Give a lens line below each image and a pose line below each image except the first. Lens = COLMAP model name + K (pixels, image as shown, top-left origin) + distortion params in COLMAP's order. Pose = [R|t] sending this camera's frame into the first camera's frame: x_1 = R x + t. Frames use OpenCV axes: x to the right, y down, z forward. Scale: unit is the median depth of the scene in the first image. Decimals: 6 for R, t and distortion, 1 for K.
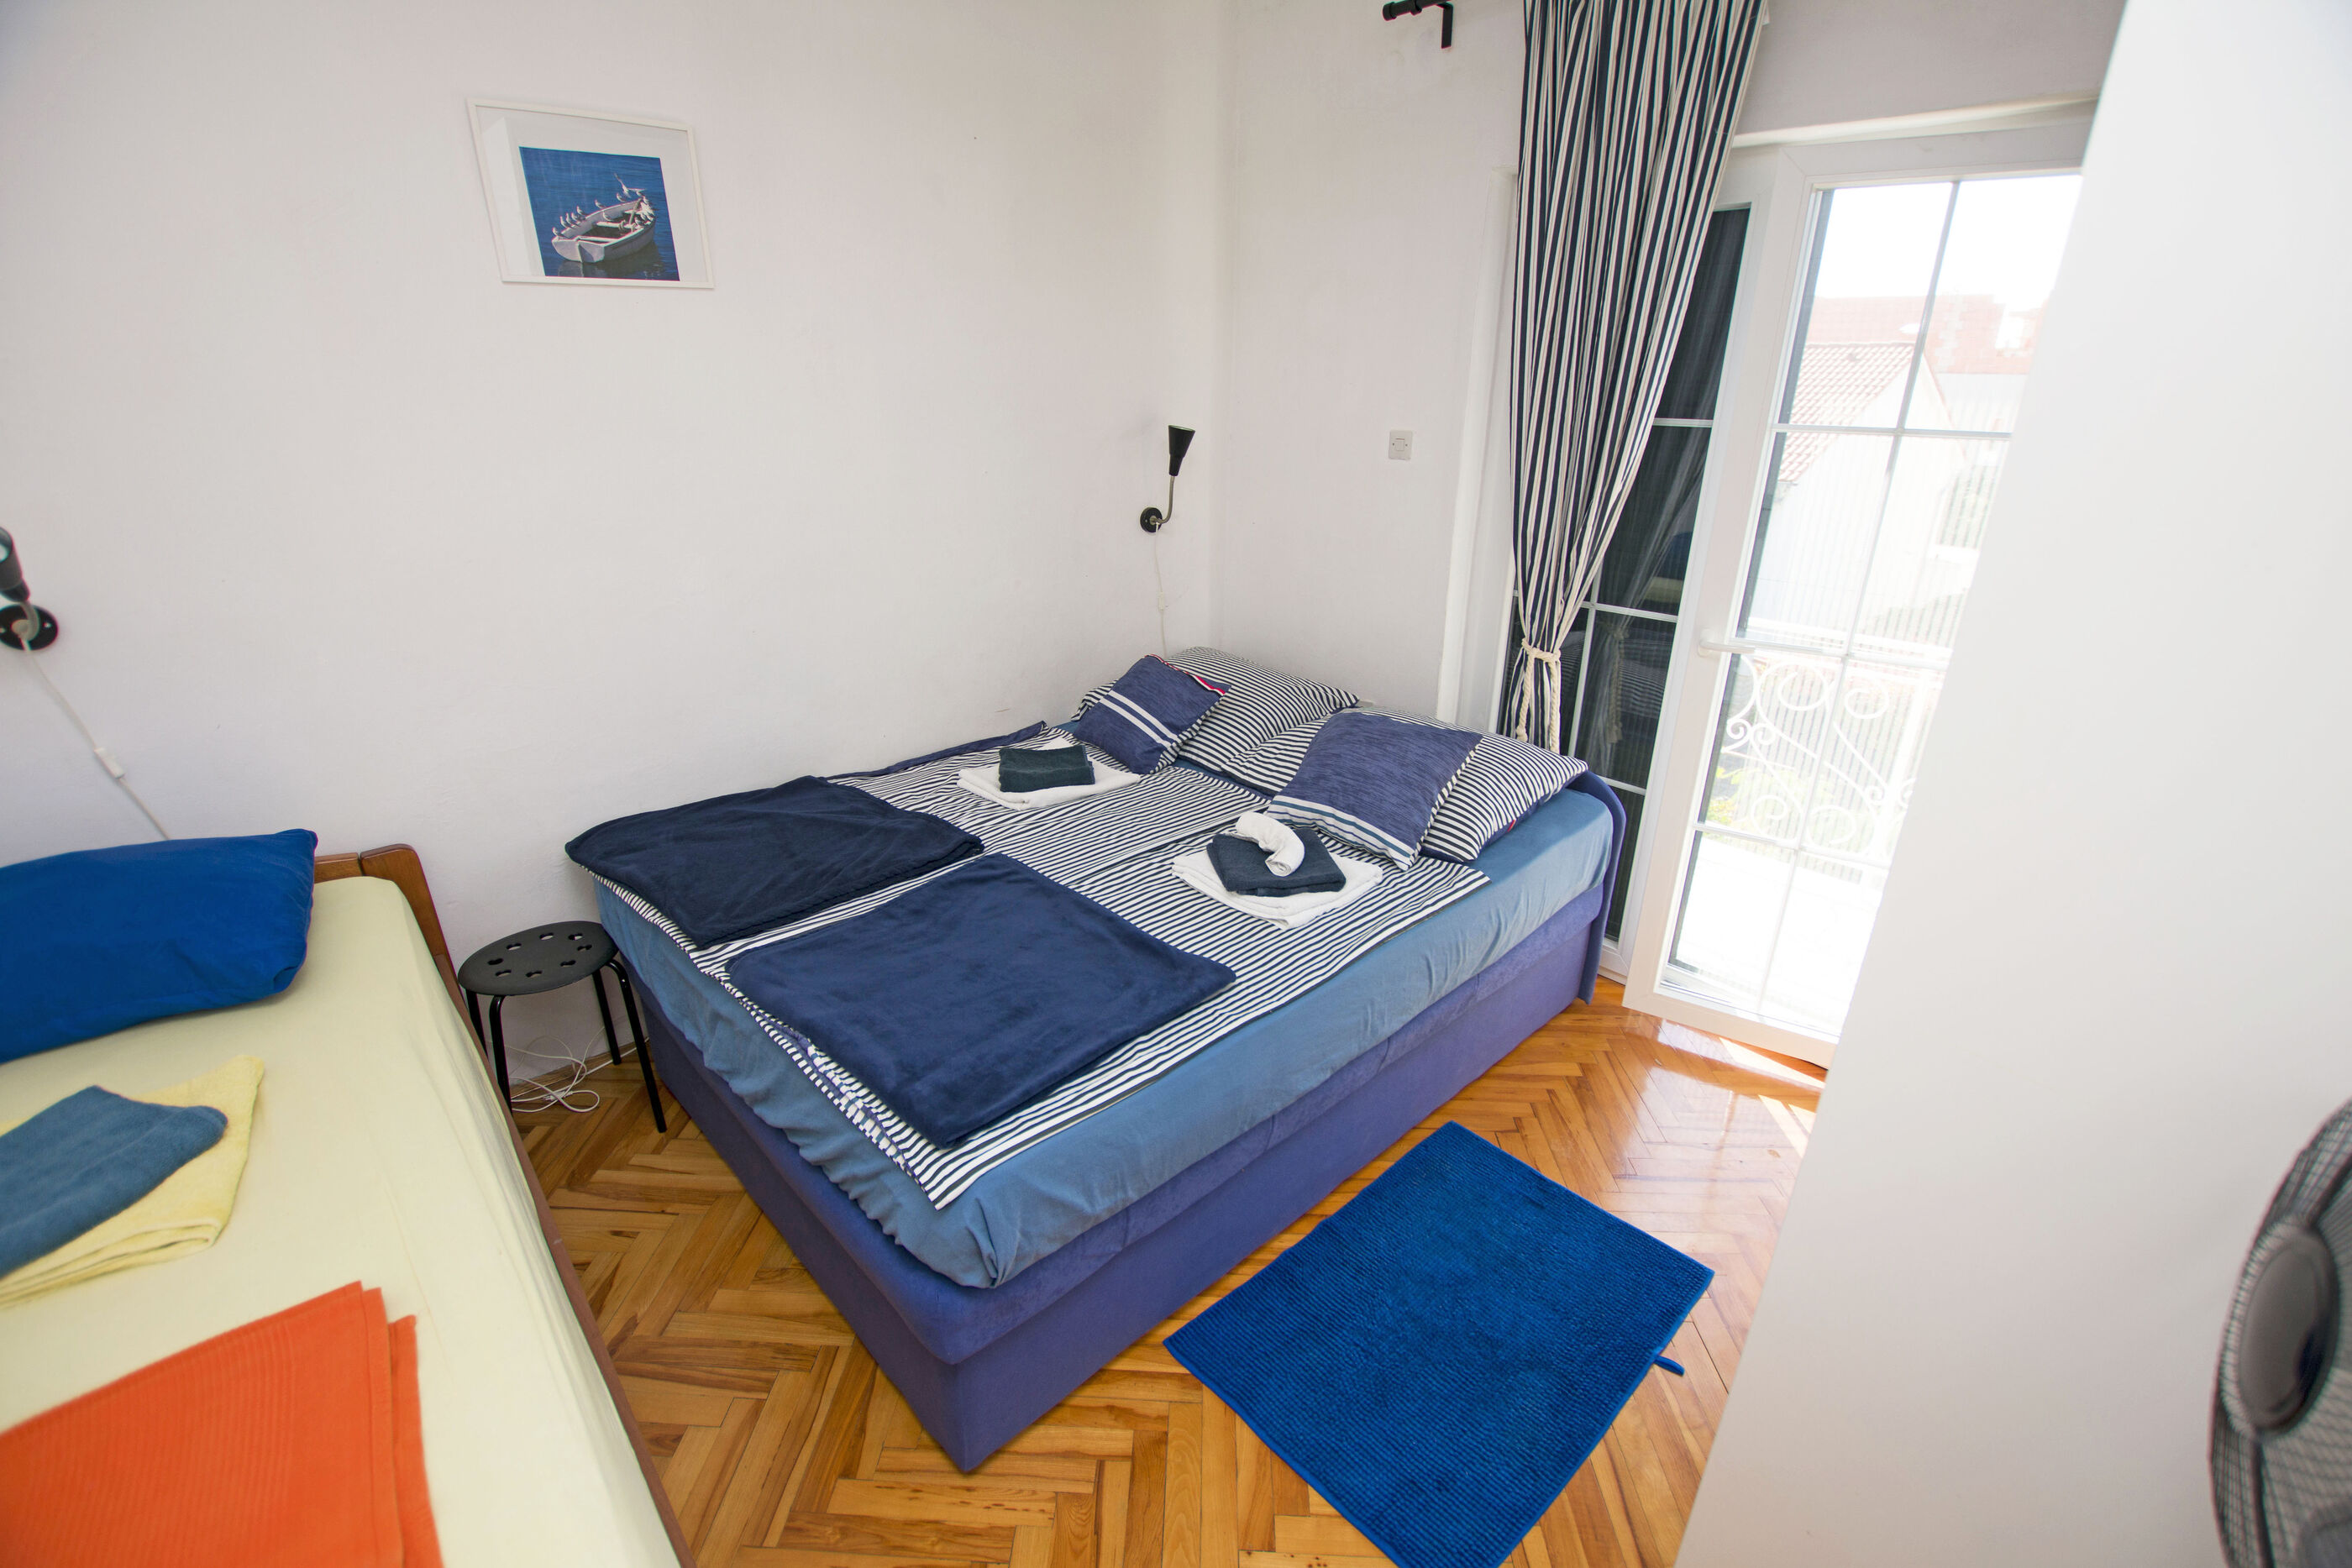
lens RADIAL K [[1040.2, 0, 1176.5], [0, 1040.2, 791.0], [0, 0, 1]] dist [-0.035794, 0.005498]
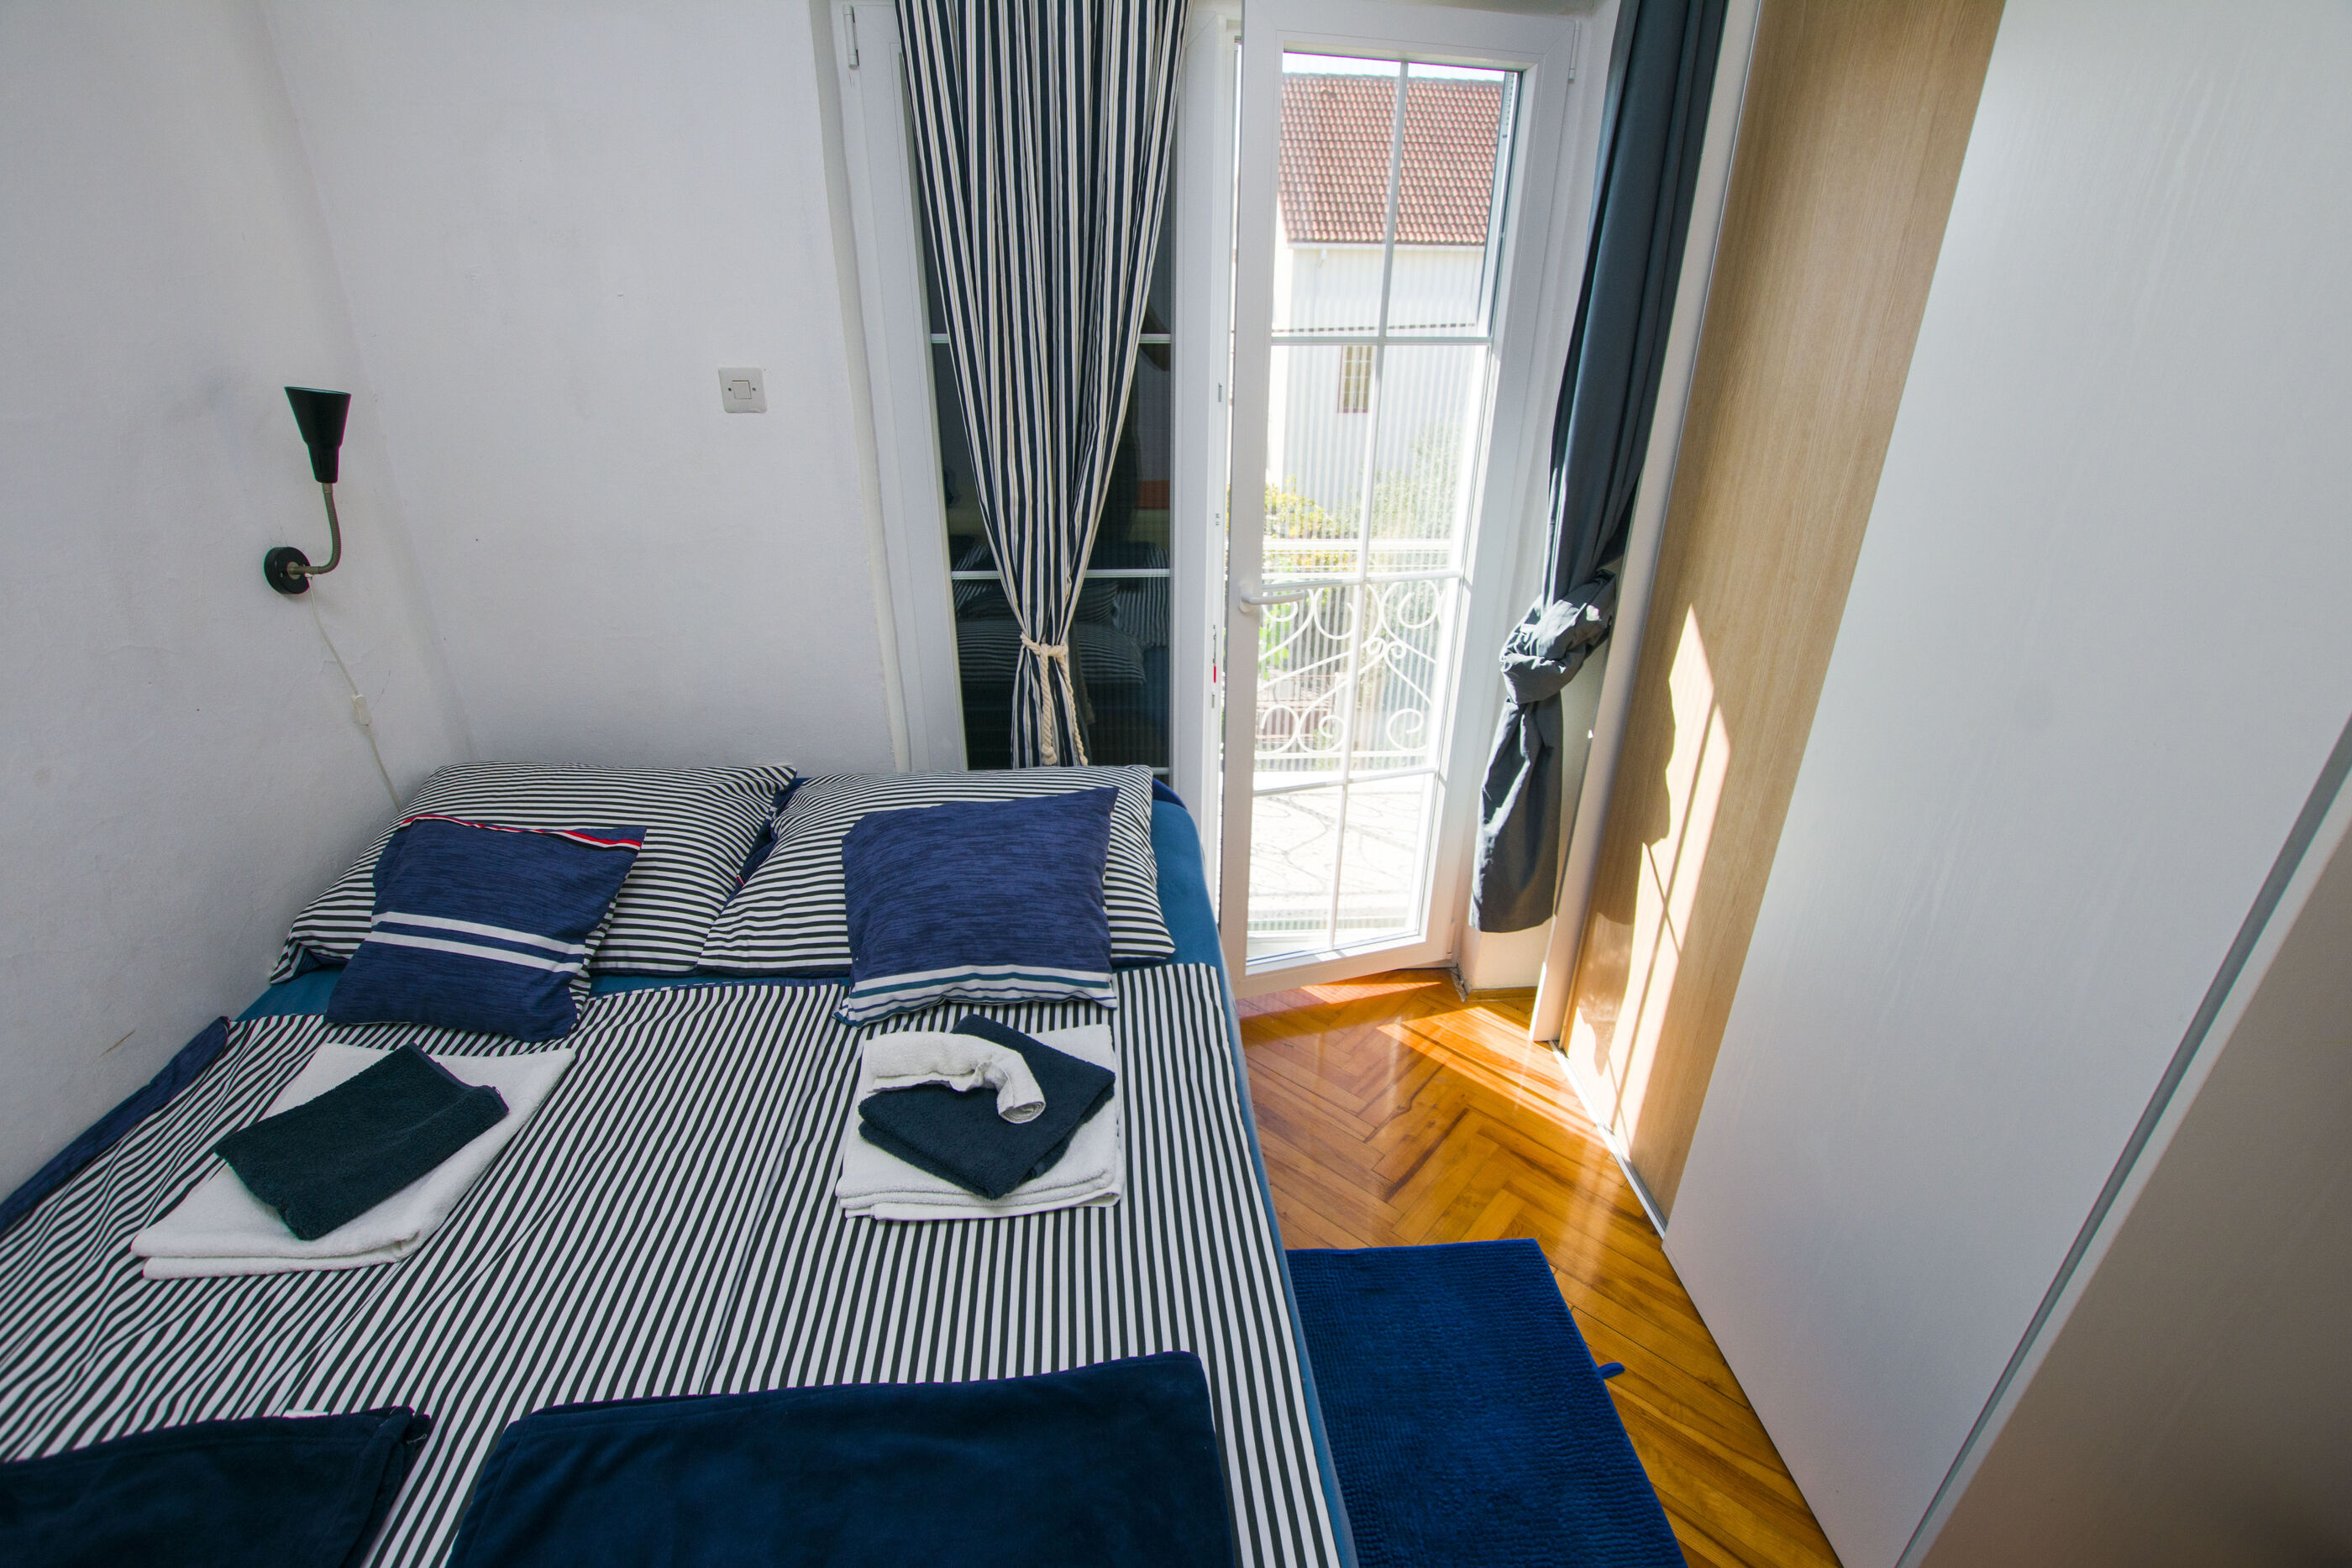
lens RADIAL K [[1040.2, 0, 1176.5], [0, 1040.2, 791.0], [0, 0, 1]] dist [-0.035794, 0.005498]
pose [[0.632773, -0.338107, 0.696622, -0.189508], [0.282726, 0.938406, 0.198644, -0.183638], [-0.720877, 0.071257, 0.689390, 0.458376]]
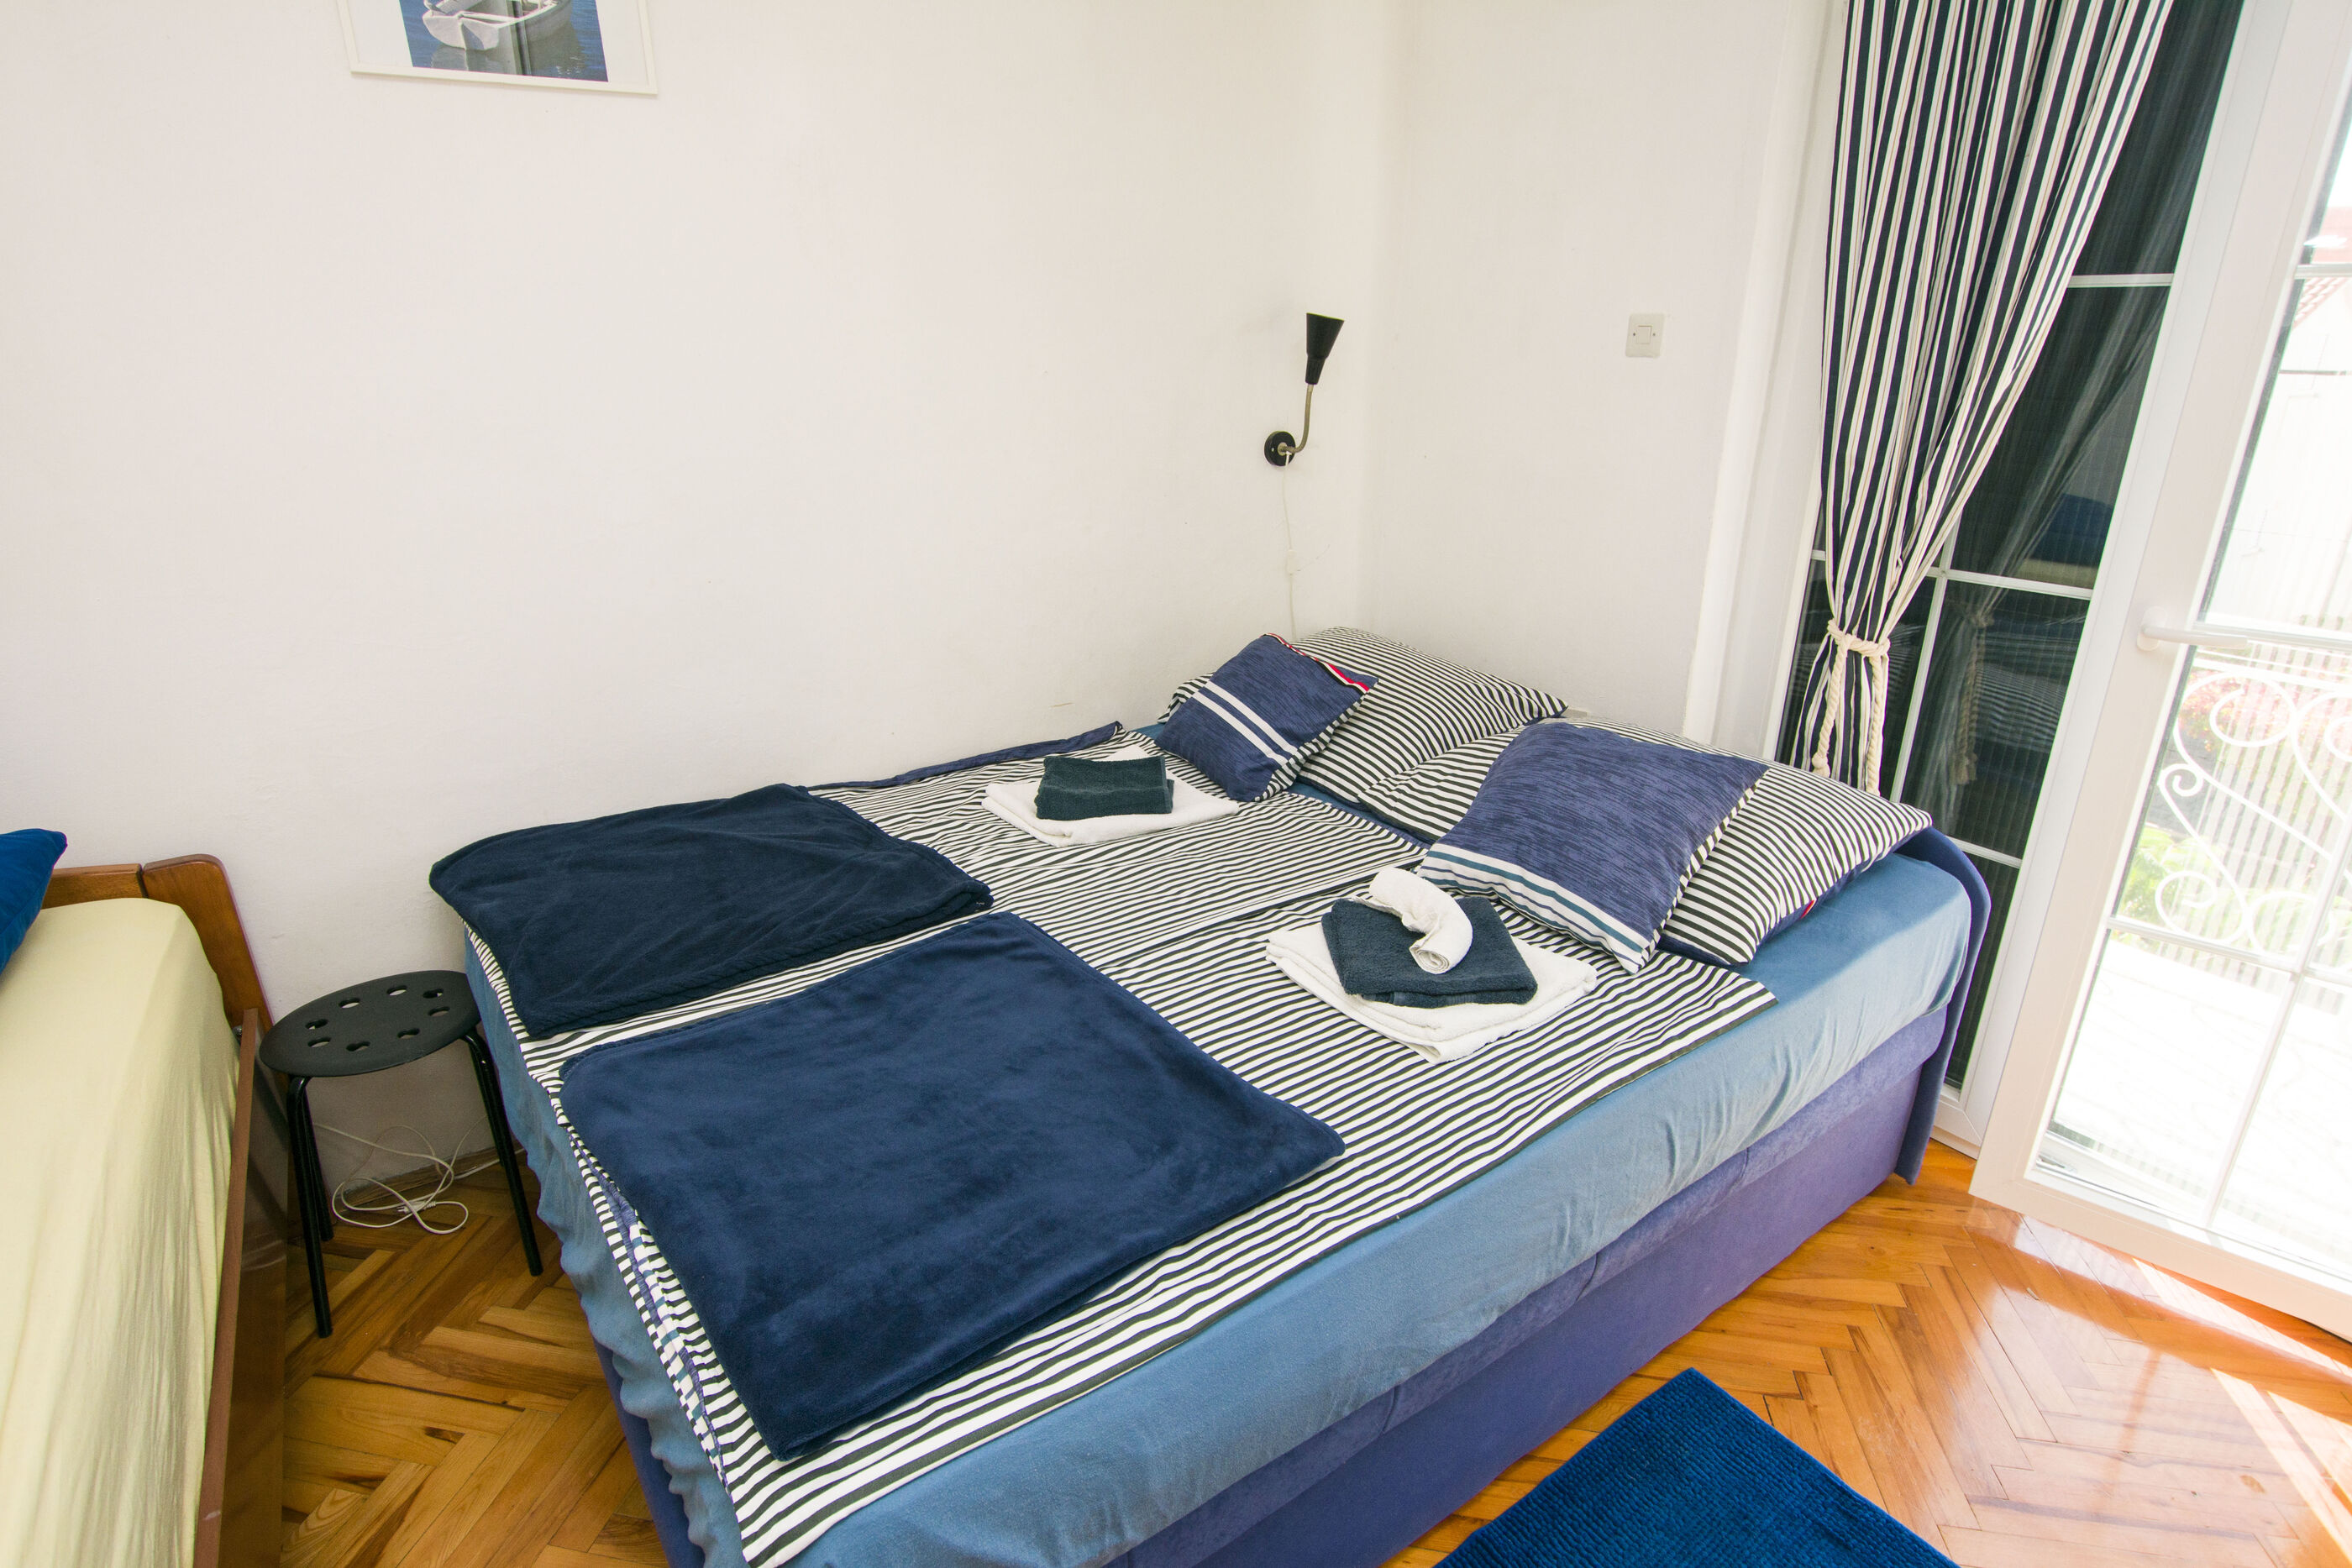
lens RADIAL K [[1222.5, 0, 1176.7], [0, 1222.5, 790.6], [0, 0, 1]] dist [-0.023133, 0.000649]
pose [[0.990722, 0.042596, -0.129053, 0.033737], [-0.044993, 0.998864, -0.015716, -0.010357], [0.128237, 0.021376, 0.991513, 0.216515]]
